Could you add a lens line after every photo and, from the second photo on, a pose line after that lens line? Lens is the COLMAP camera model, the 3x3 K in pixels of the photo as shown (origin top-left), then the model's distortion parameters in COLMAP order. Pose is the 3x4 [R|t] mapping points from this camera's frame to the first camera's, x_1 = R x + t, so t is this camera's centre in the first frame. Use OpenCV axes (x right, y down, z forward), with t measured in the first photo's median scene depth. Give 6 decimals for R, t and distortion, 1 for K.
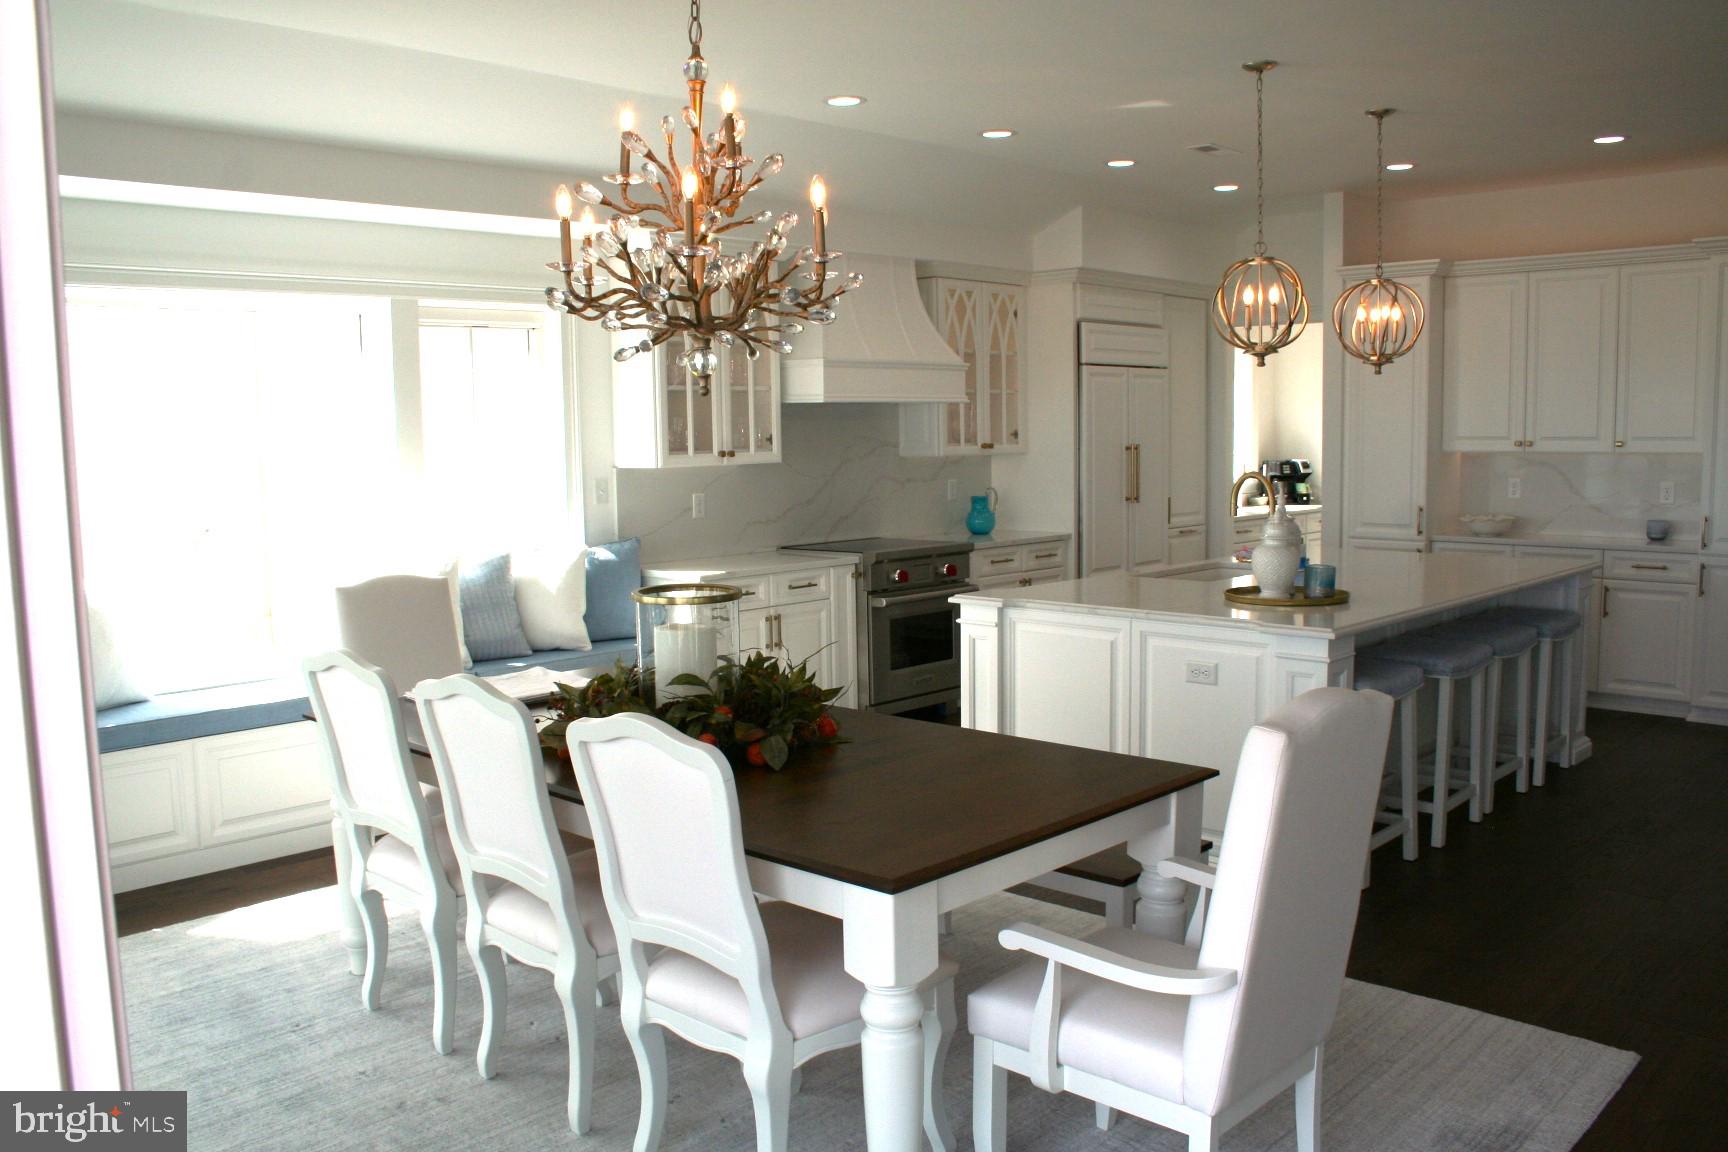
lens RADIAL K [[1411.8, 0, 852.9], [0, 1411.8, 583.8], [0, 0, 1]] dist [-0.152695, 0.098369]
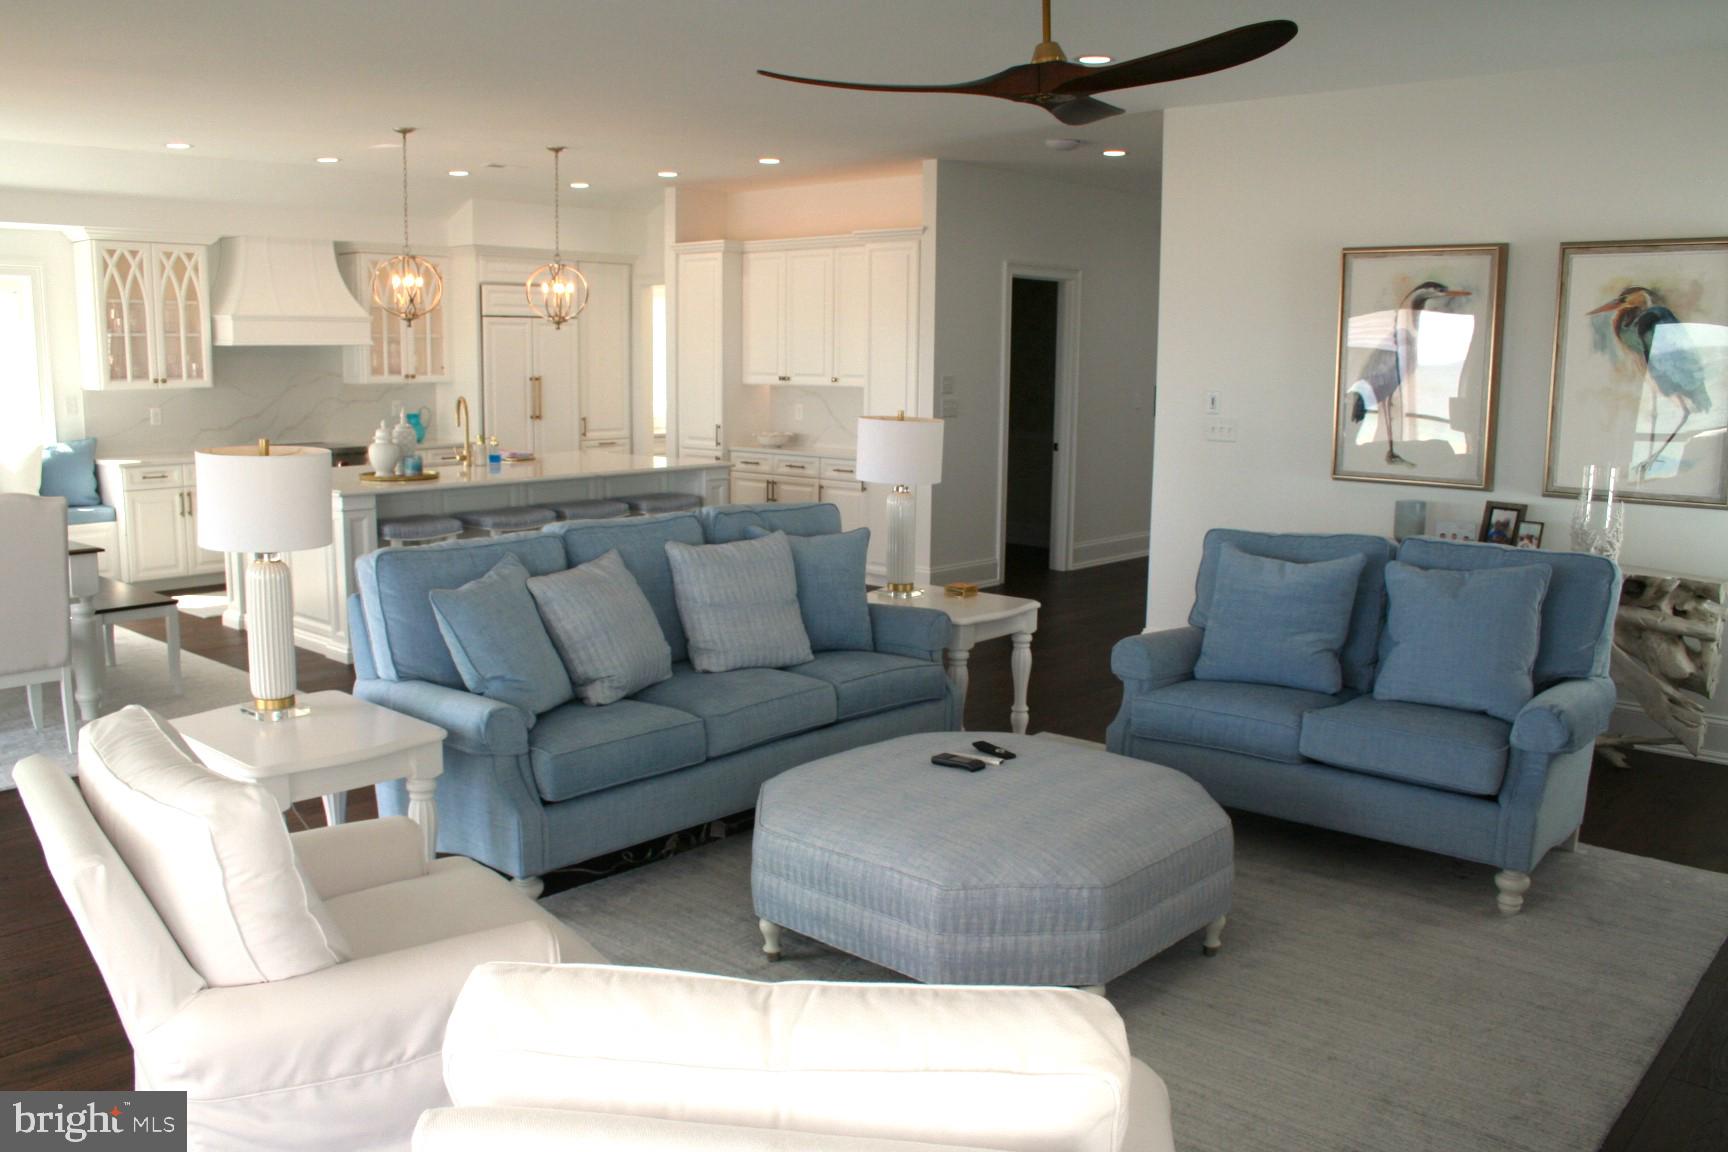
lens RADIAL K [[1411.8, 0, 851.4], [0, 1411.8, 572.2], [0, 0, 1]] dist [-0.152695, 0.098369]
pose [[0.998838, 0.018083, 0.044673, 0.498429], [-0.020045, 0.998836, 0.043870, 0.025200], [-0.043828, -0.044714, 0.998038, -0.389043]]
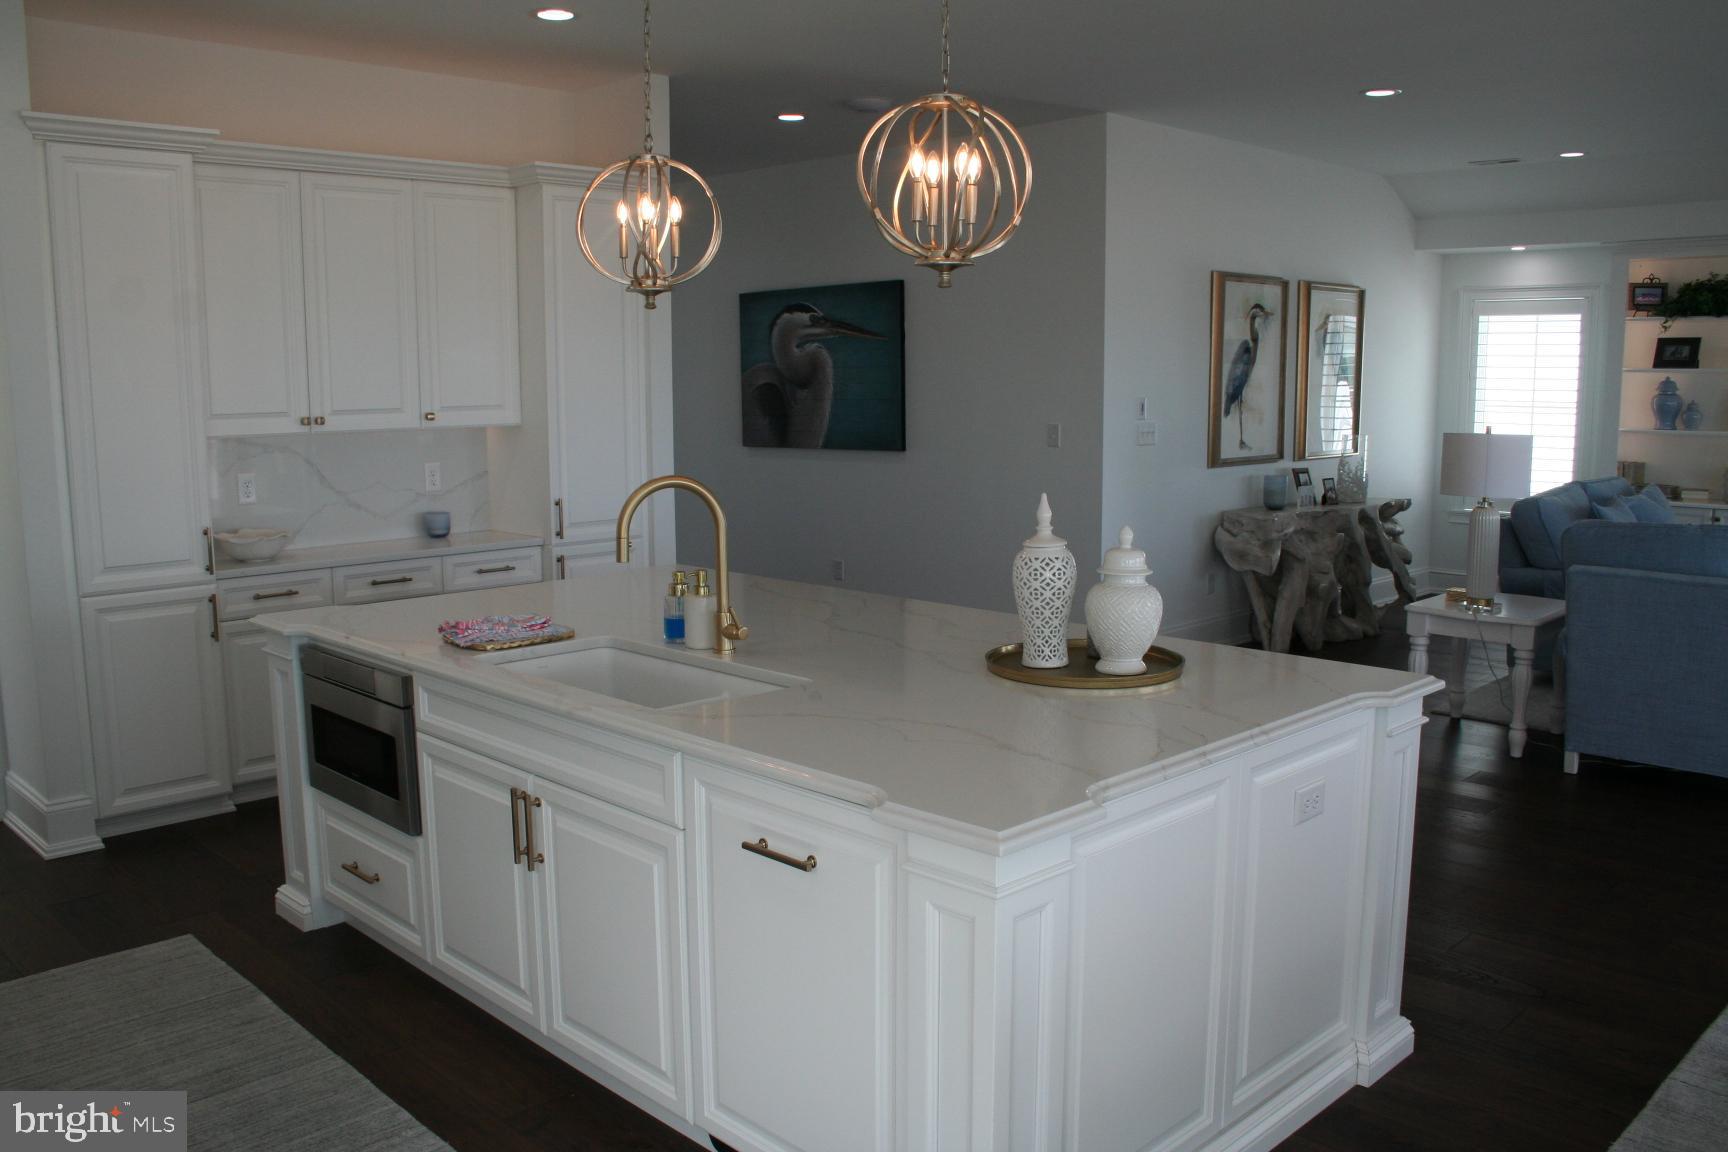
lens RADIAL K [[1411.8, 0, 856.3], [0, 1411.8, 586.9], [0, 0, 1]] dist [-0.152695, 0.098369]
pose [[0.016368, -0.132994, 0.990982, -0.207088], [0.114529, 0.984840, 0.130279, -0.079292], [-0.993285, 0.111364, 0.031352, 0.714489]]
